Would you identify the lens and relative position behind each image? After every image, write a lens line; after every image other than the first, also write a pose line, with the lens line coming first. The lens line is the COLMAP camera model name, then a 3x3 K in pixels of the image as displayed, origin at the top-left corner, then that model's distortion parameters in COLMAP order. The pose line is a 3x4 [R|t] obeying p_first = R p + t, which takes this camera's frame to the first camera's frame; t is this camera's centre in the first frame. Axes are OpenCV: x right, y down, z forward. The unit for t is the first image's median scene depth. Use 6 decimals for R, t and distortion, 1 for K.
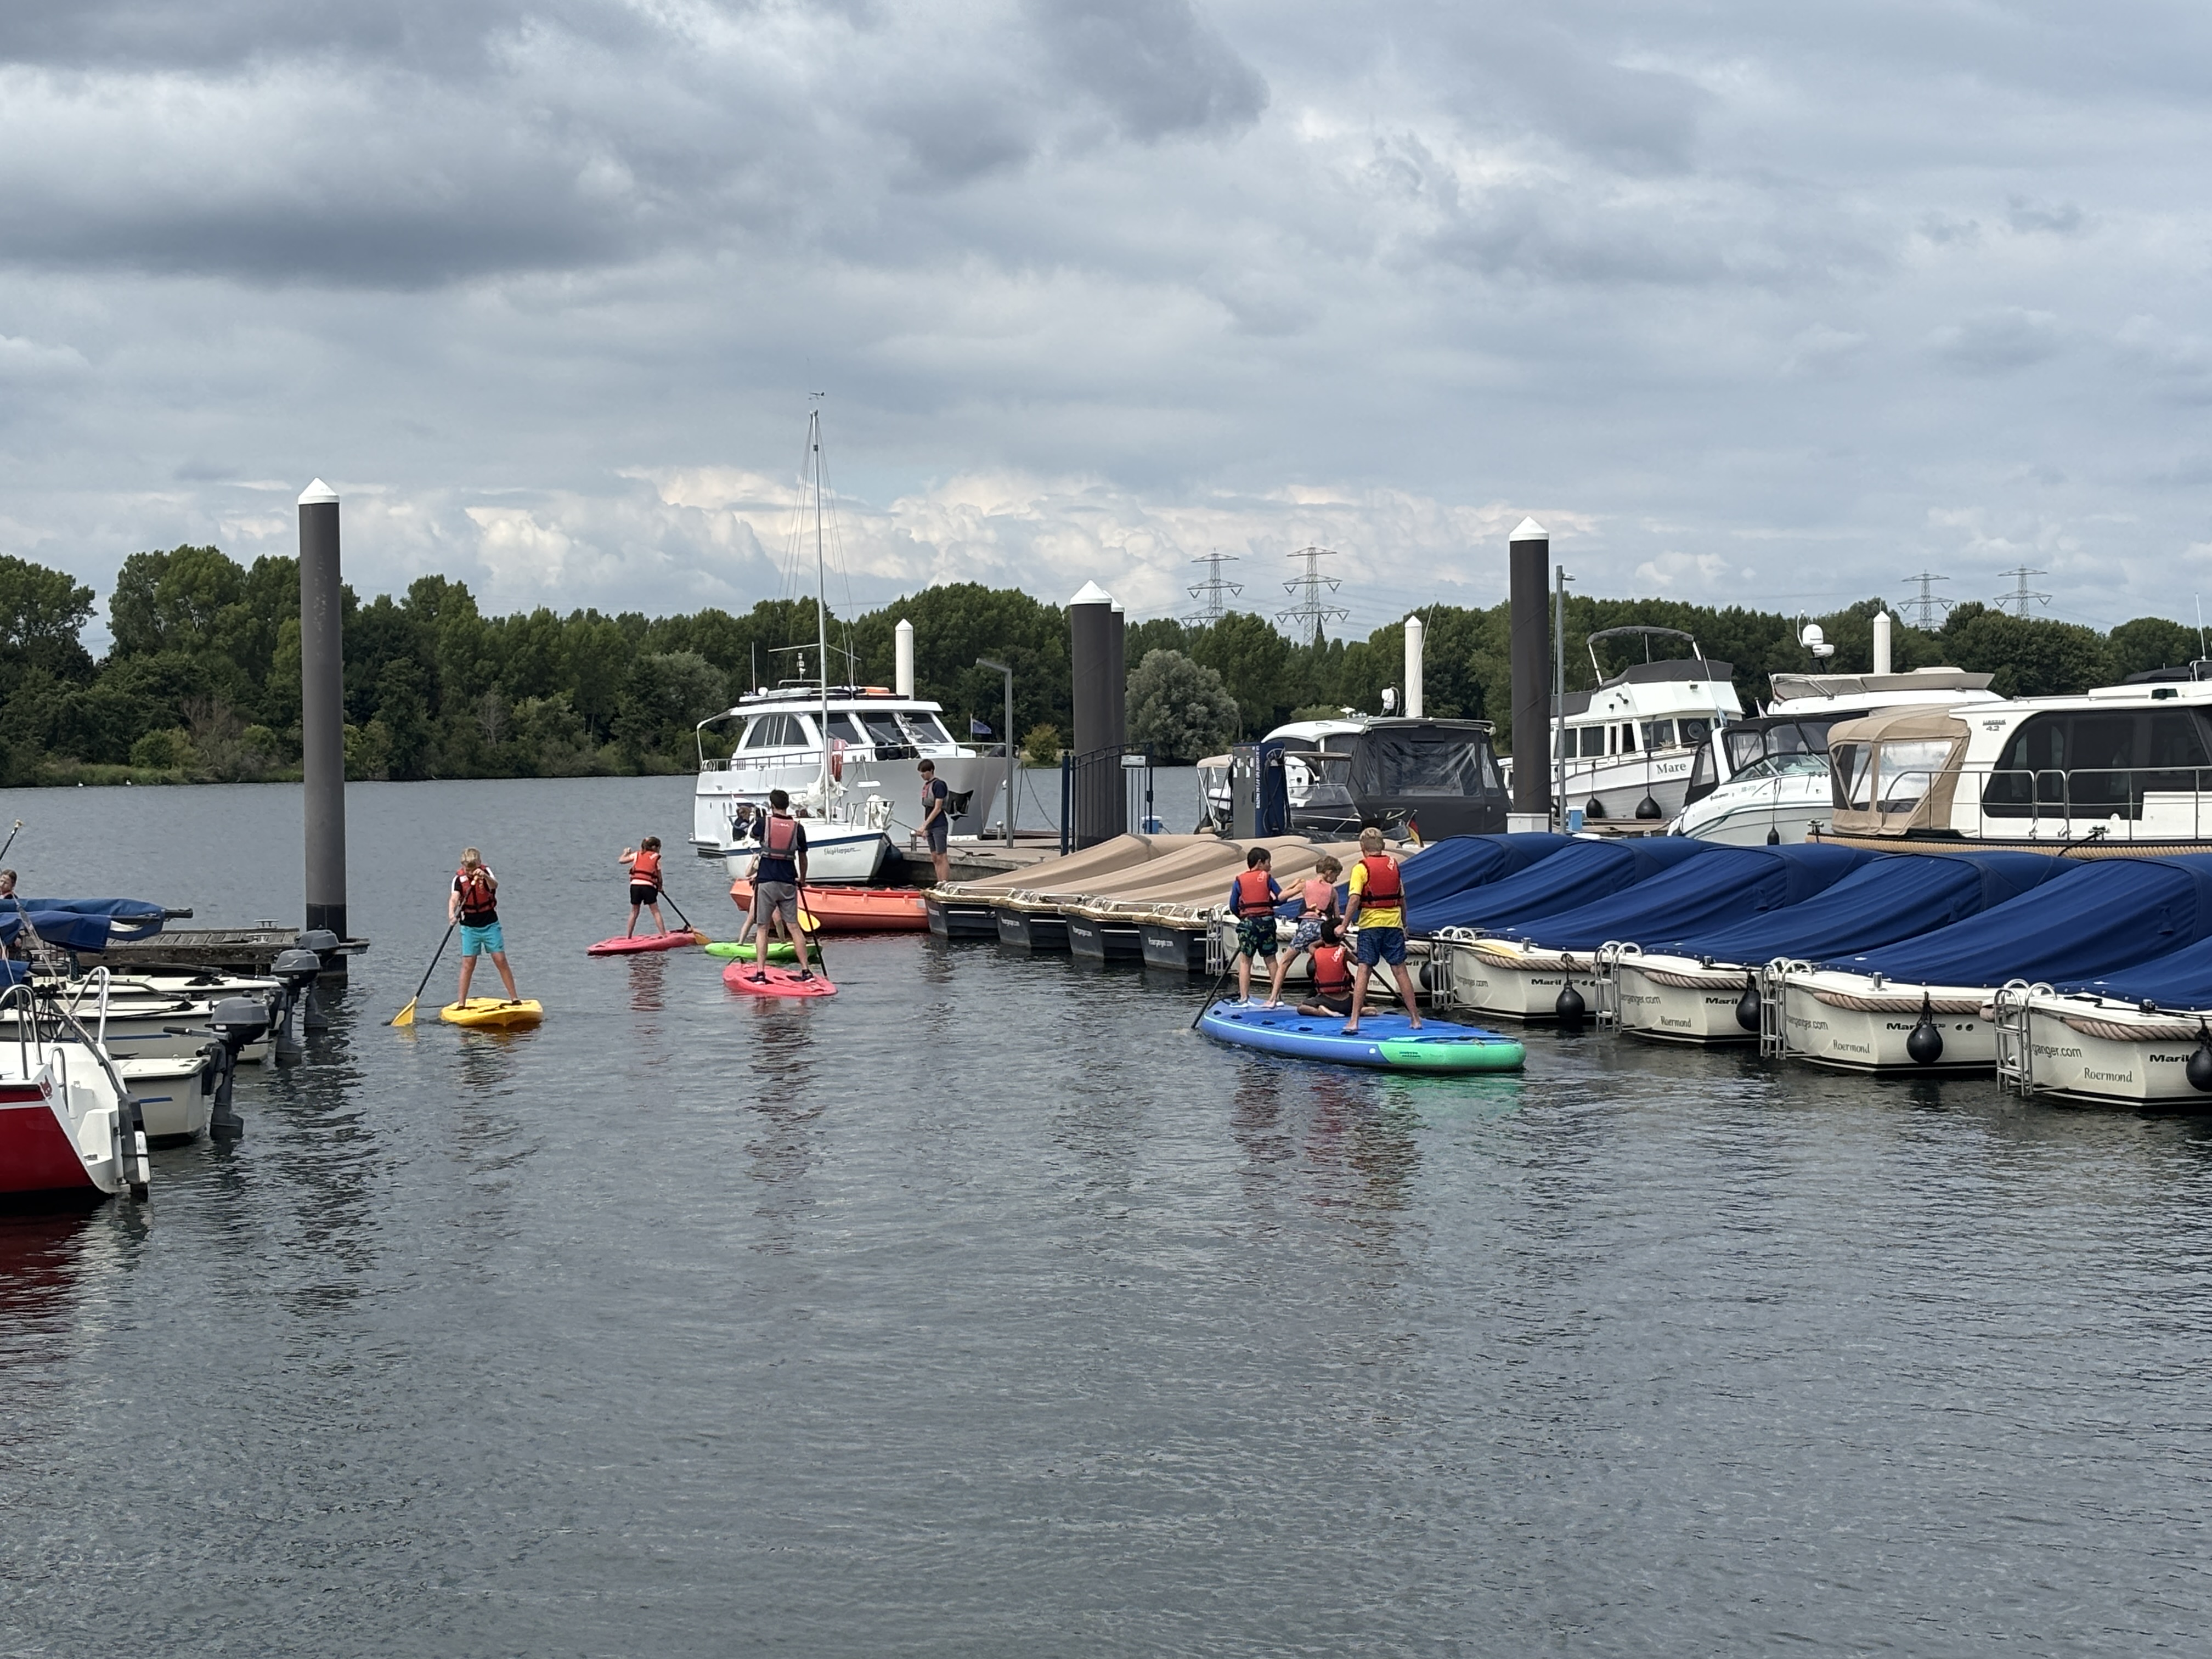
lens RADIAL K [[3929.9, 0, 1093.2], [0, 3929.9, 835.7], [0, 0, 1]] dist [0.290865, 0.000000]
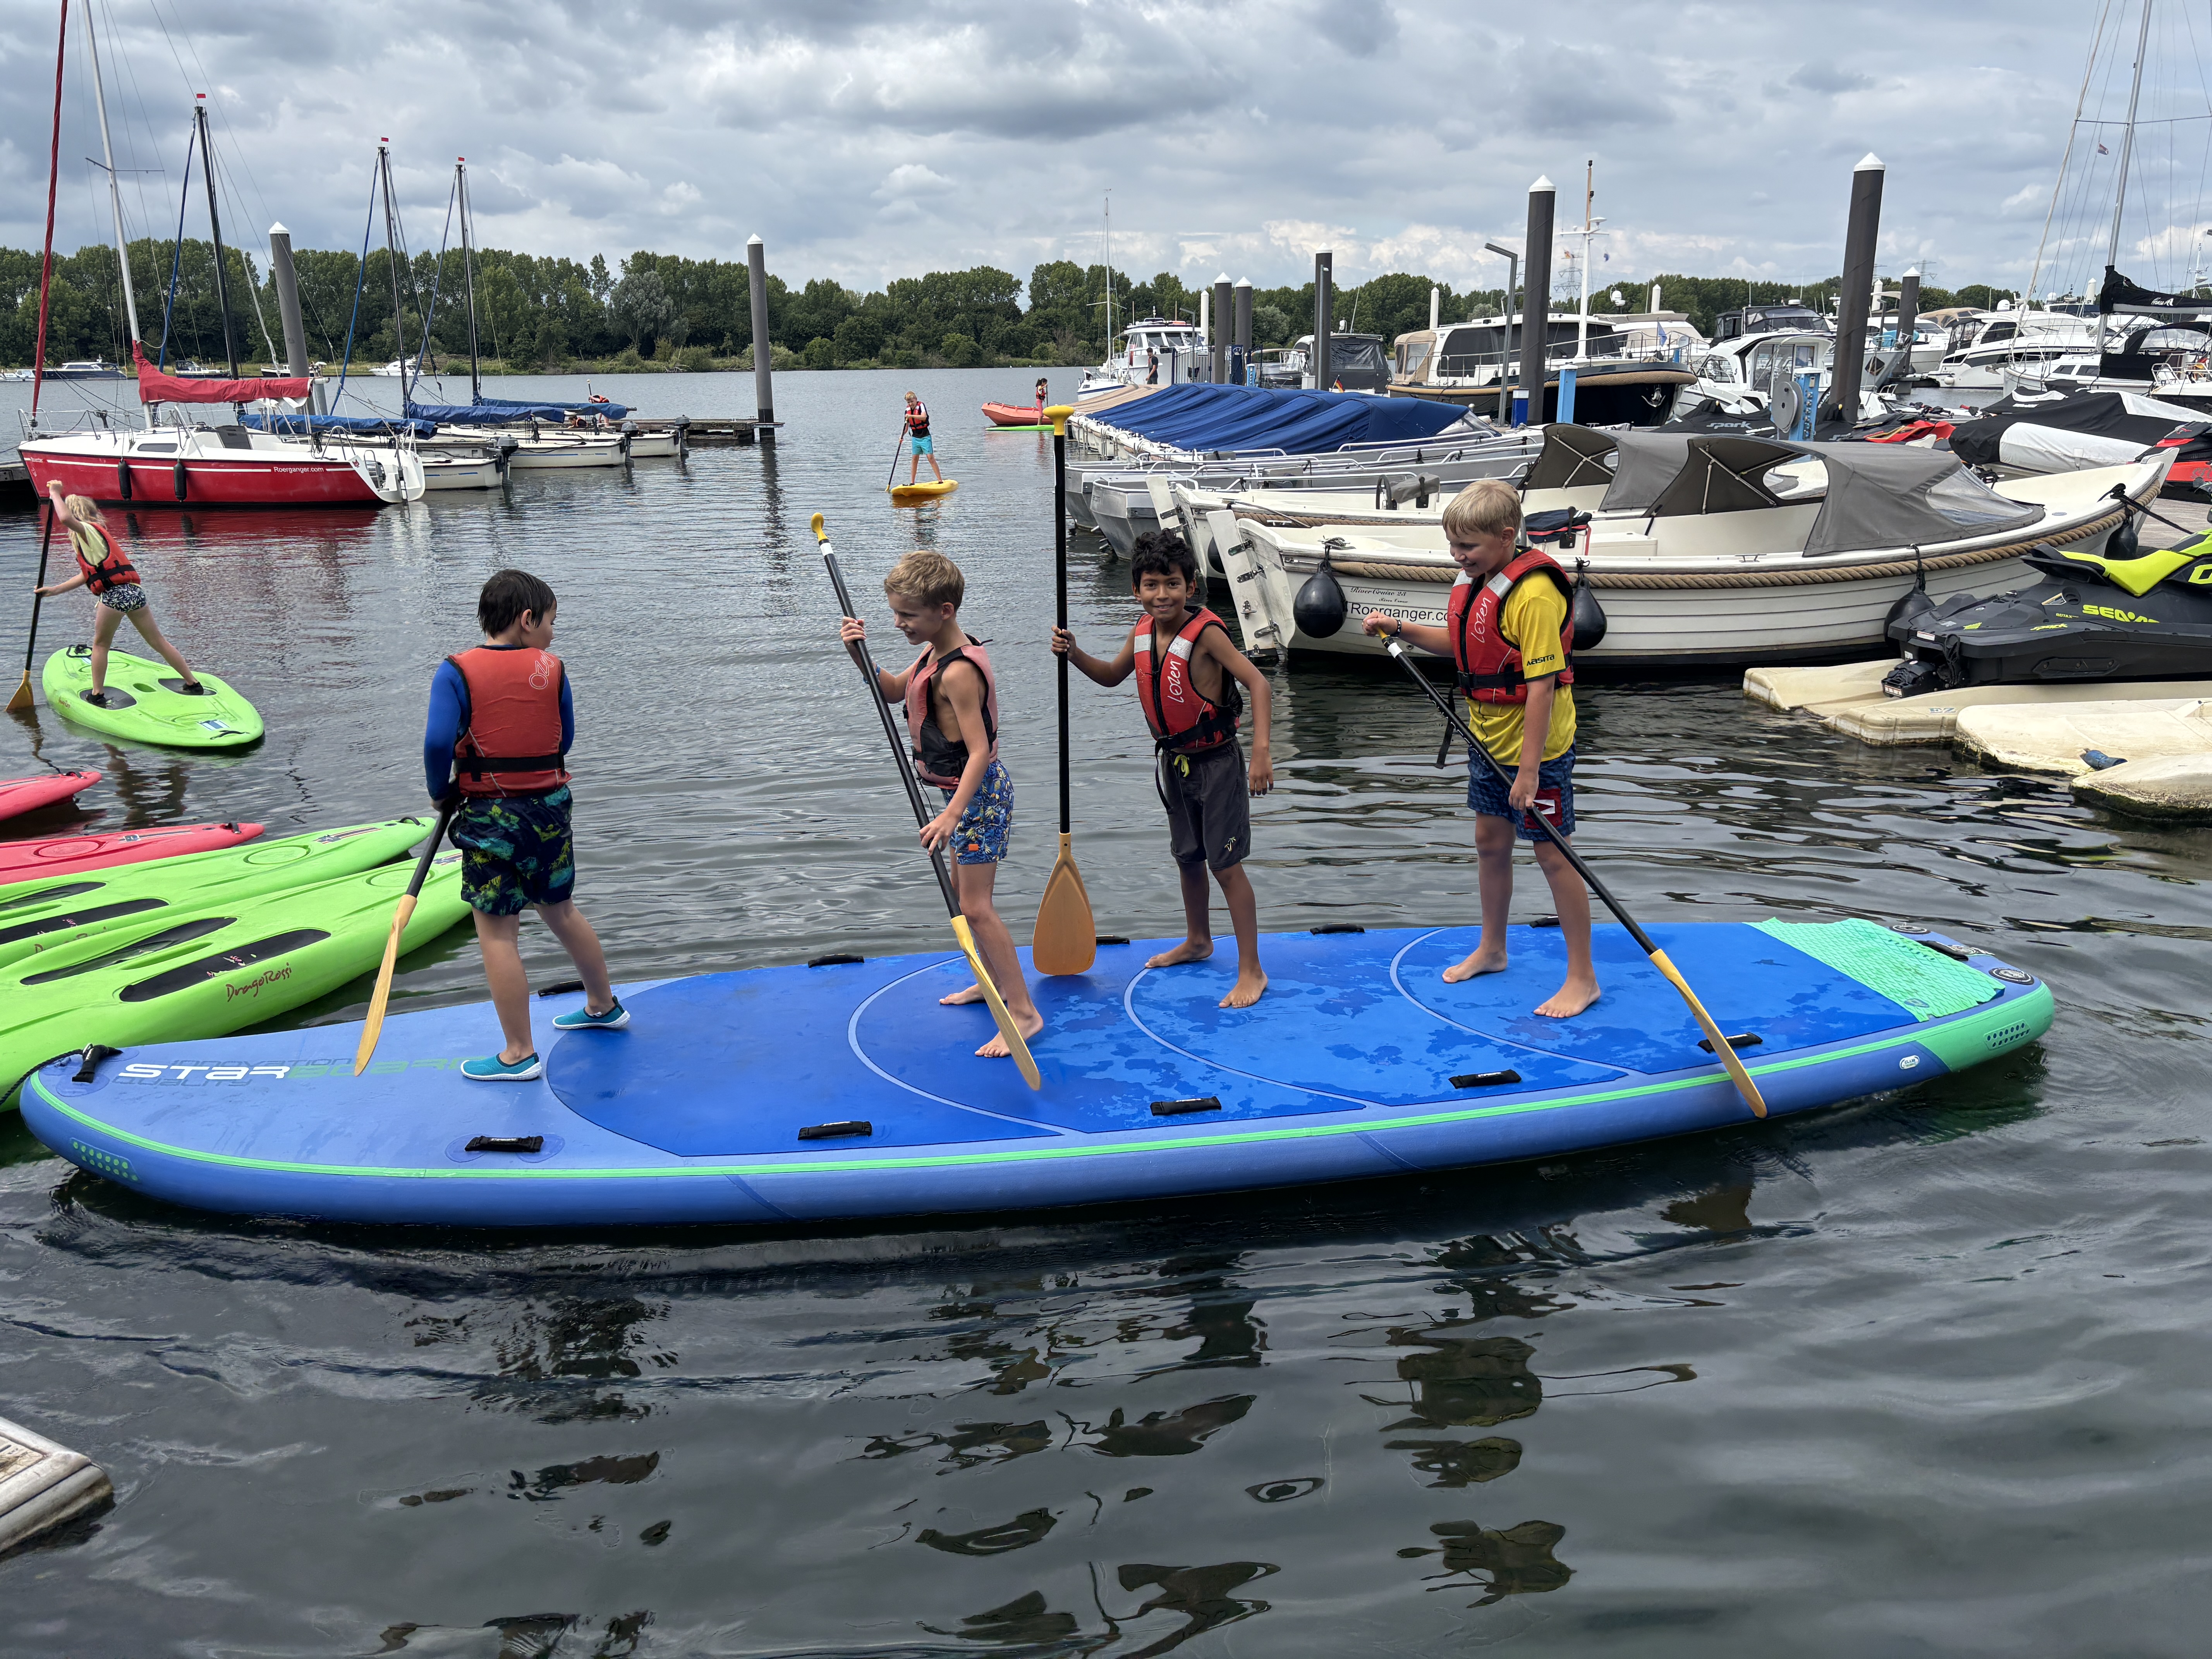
lens RADIAL K [[1654.4, 0, 1104.9], [0, 1654.4, 846.1], [0, 0, 1]] dist [0.020968, -0.025576]
pose [[0.977497, 0.061759, -0.201706, 0.155659], [-0.006112, 0.964074, 0.265562, 0.002326], [0.210861, -0.258354, 0.942757, -0.025024]]
